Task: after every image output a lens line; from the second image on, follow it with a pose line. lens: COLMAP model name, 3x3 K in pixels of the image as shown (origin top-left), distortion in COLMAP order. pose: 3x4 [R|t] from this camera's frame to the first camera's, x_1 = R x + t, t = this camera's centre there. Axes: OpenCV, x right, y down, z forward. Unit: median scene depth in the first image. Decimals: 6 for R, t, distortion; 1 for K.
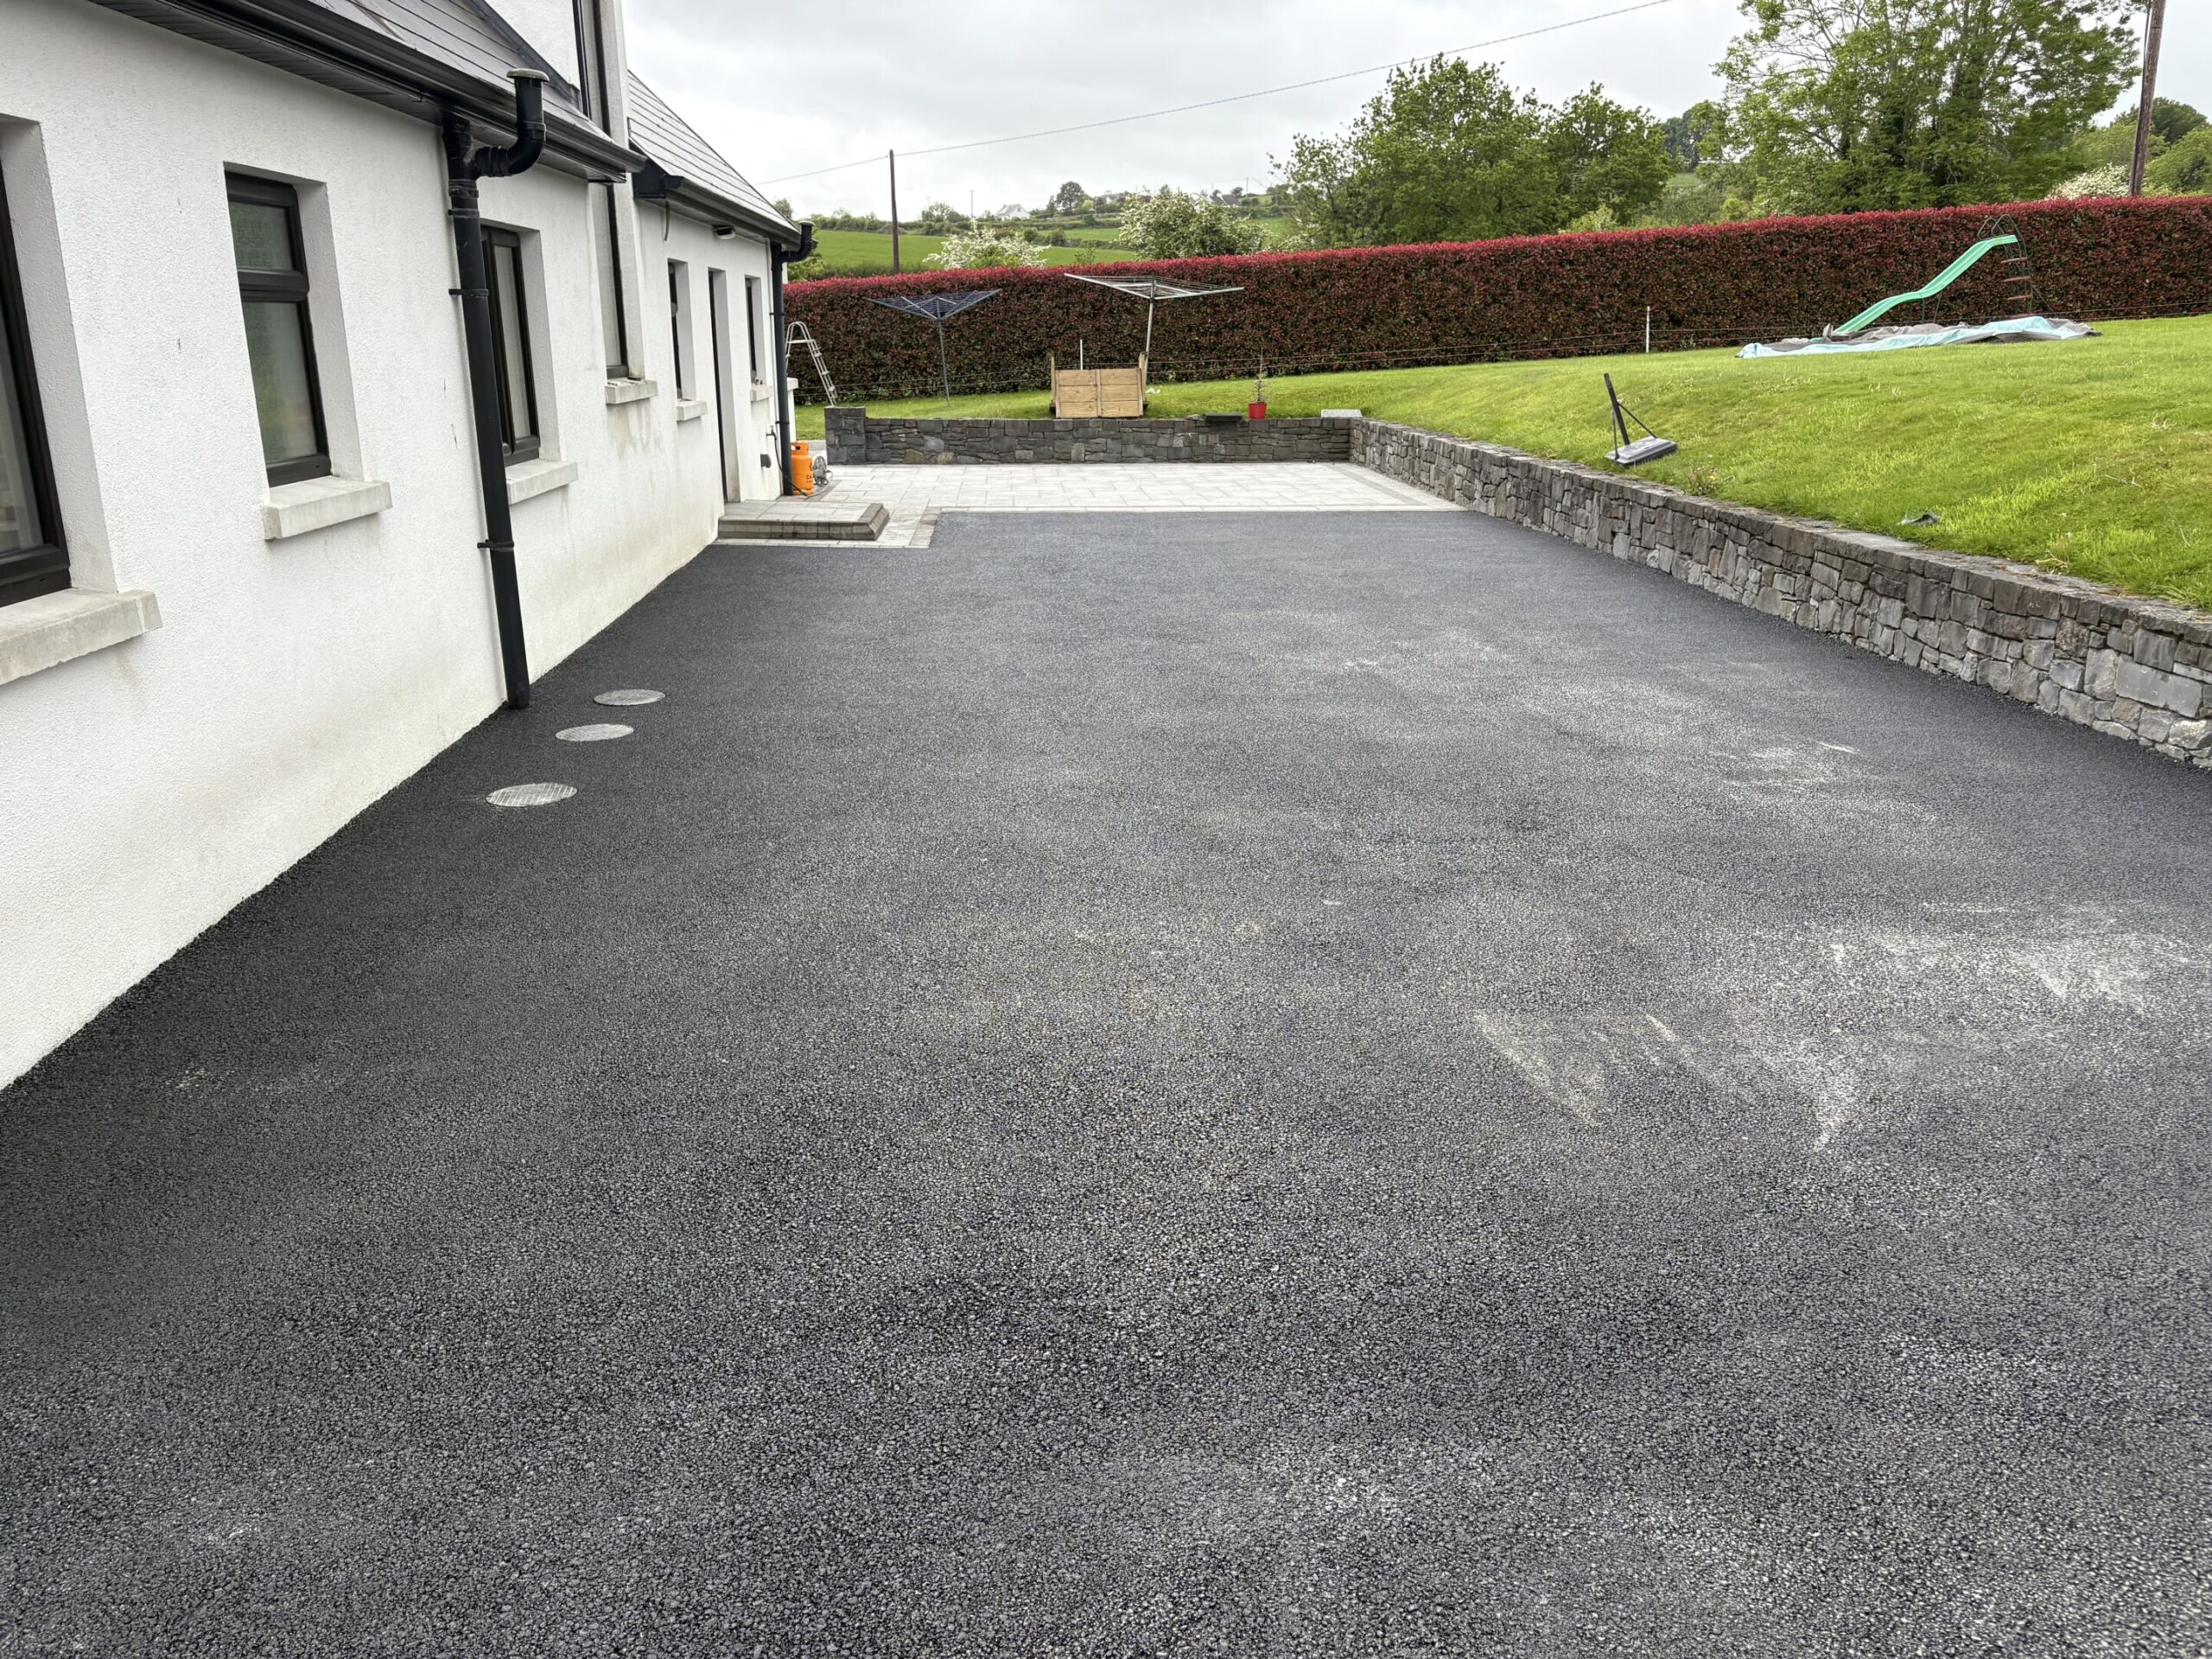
lens RADIAL K [[1739.2, 0, 1106.0], [0, 1739.2, 829.5], [0, 0, 1]] dist [0.010261, -0.004588]
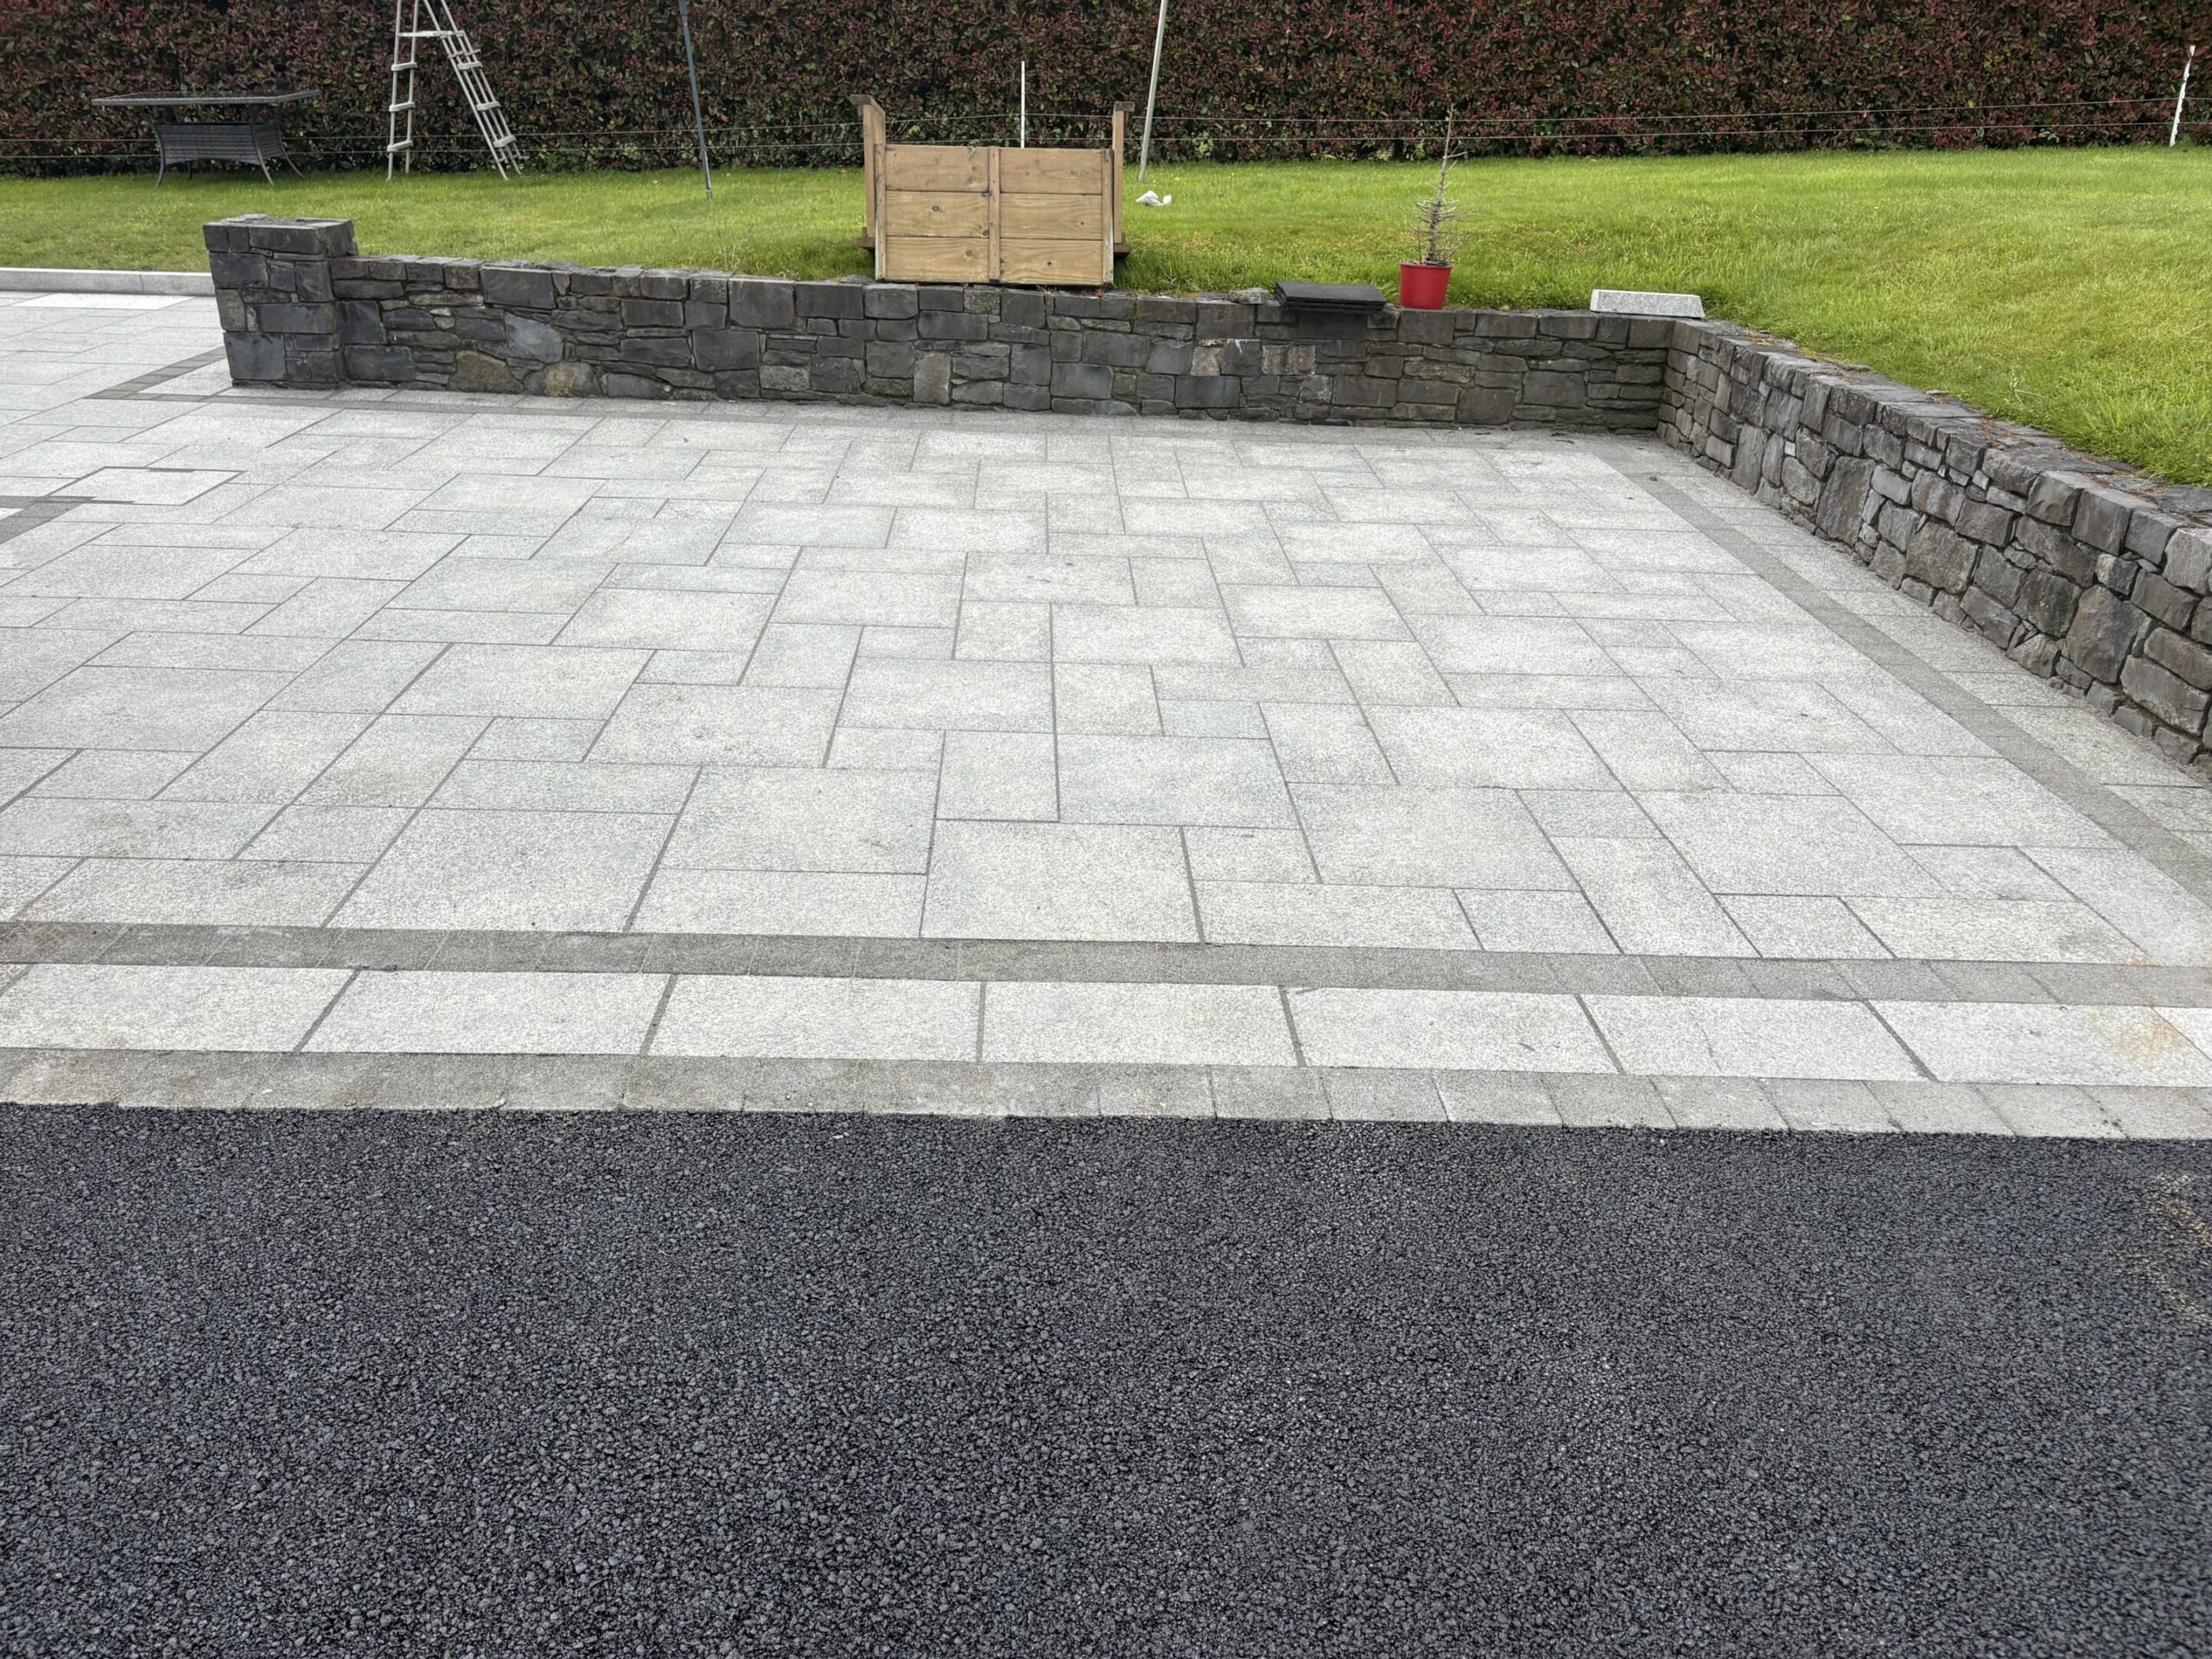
lens RADIAL K [[1739.2, 0, 1106.0], [0, 1739.2, 829.5], [0, 0, 1]] dist [0.010261, -0.004588]
pose [[0.998719, 0.050601, -0.000601, 0.025665], [-0.050022, 0.988946, 0.139581, -0.174768], [0.007657, -0.139372, 0.990211, 0.618258]]
